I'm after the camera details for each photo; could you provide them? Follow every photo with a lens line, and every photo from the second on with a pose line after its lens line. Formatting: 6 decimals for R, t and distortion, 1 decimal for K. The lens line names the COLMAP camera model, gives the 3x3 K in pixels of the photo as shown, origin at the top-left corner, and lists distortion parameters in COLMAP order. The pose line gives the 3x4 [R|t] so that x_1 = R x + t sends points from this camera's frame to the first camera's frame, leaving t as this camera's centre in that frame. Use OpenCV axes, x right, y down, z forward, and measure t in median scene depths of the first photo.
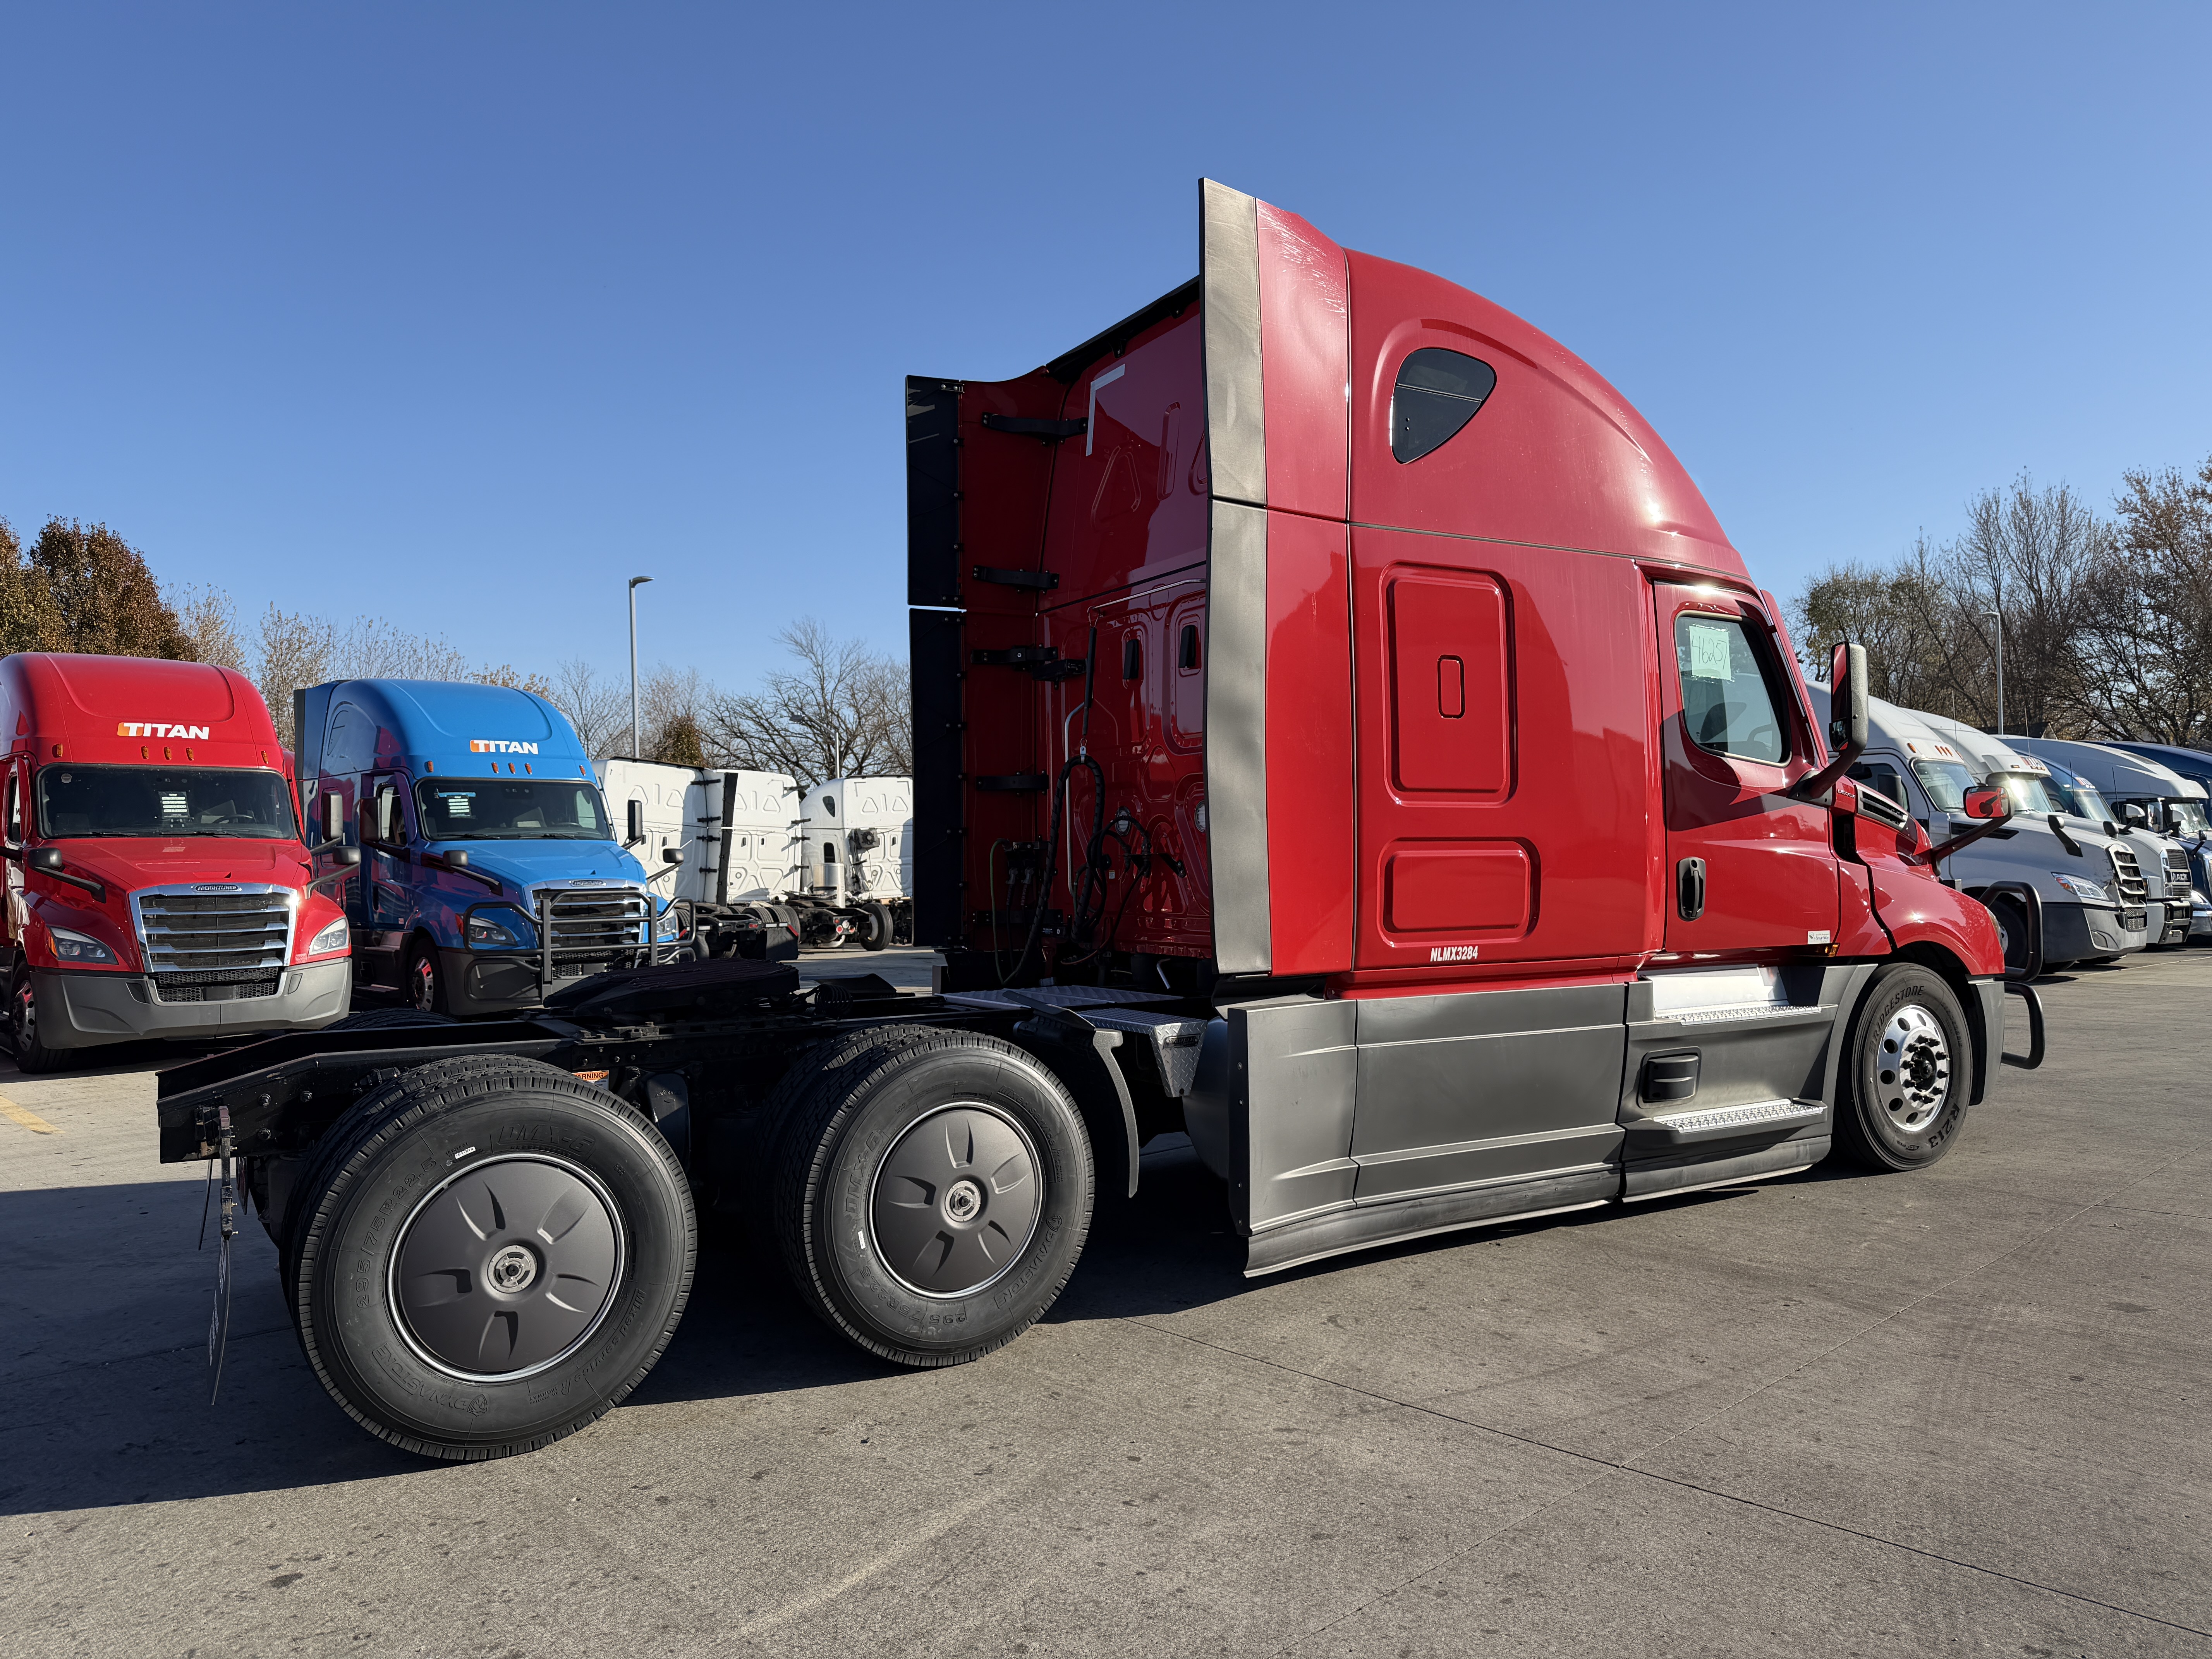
lens RADIAL K [[1562.3, 0, 1106.0], [0, 1562.3, 829.5], [0, 0, 1]] dist [0.088154, -0.142298]
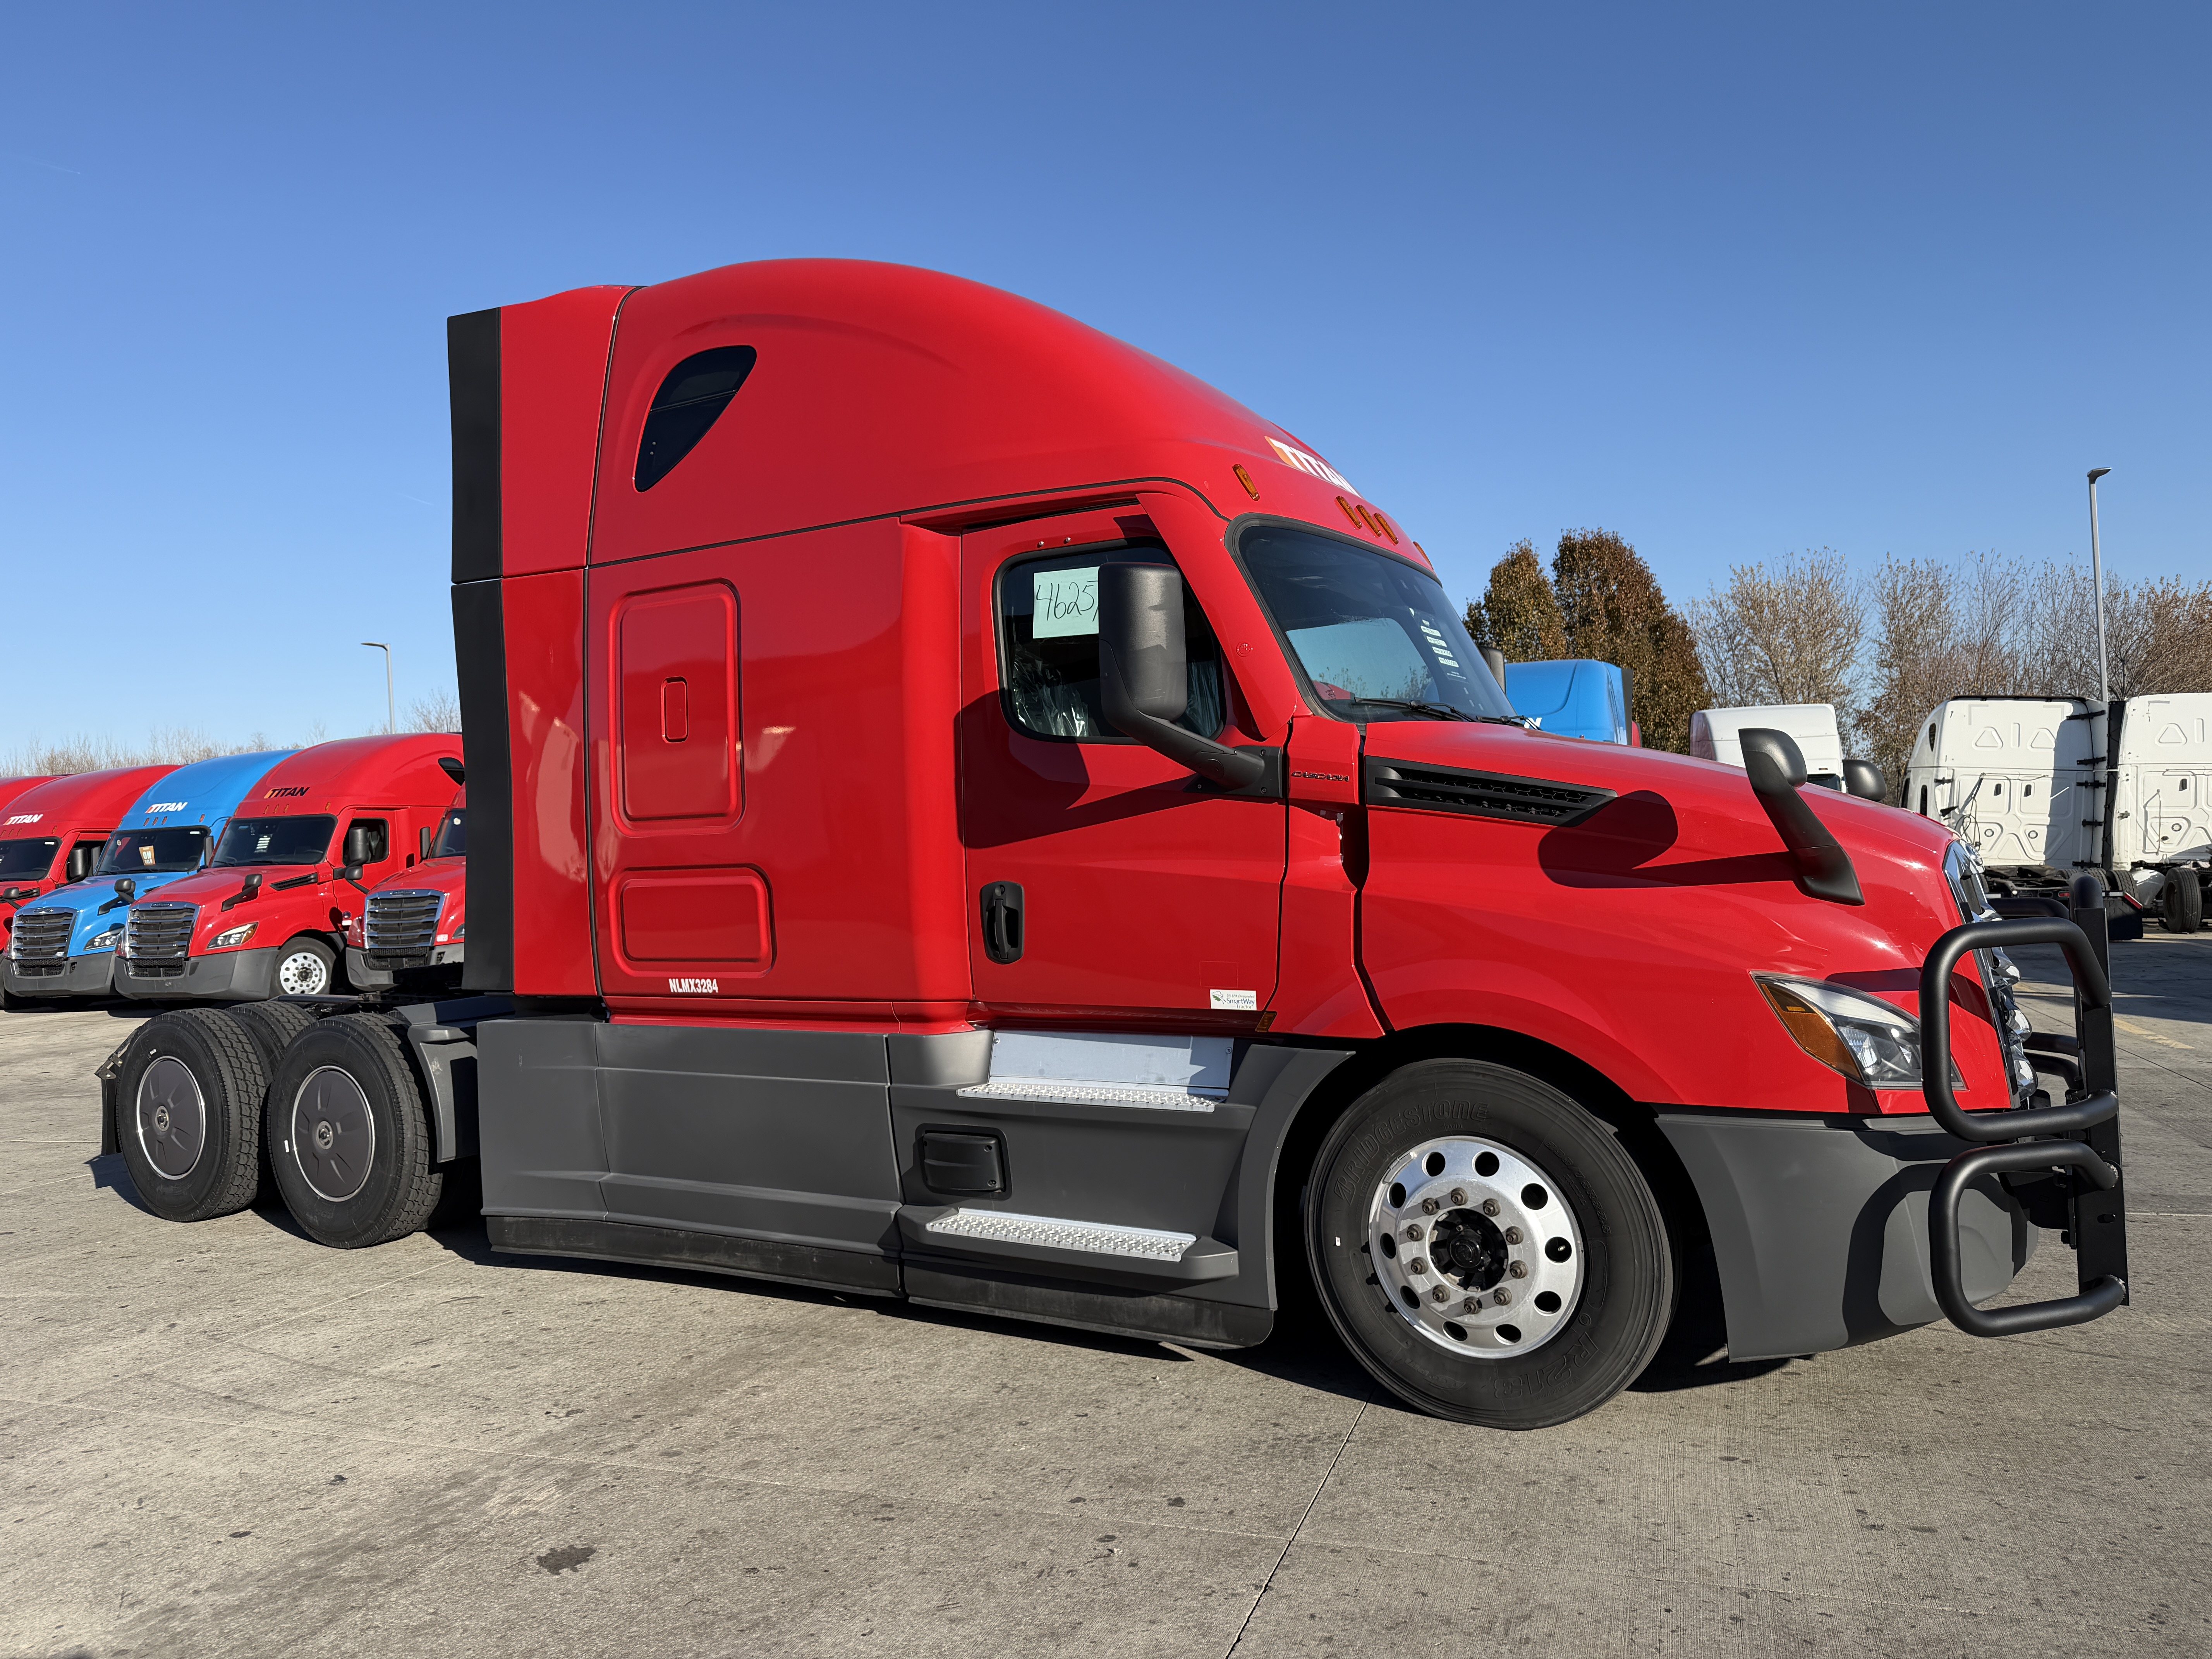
lens RADIAL K [[1593.7, 0, 1106.0], [0, 1593.7, 829.5], [0, 0, 1]] dist [0.002840, 0.000466]
pose [[0.443885, -0.016552, -0.895931, 1.016240], [0.050380, 0.998709, 0.006510, -0.008189], [0.894667, -0.048026, 0.444145, 0.672716]]
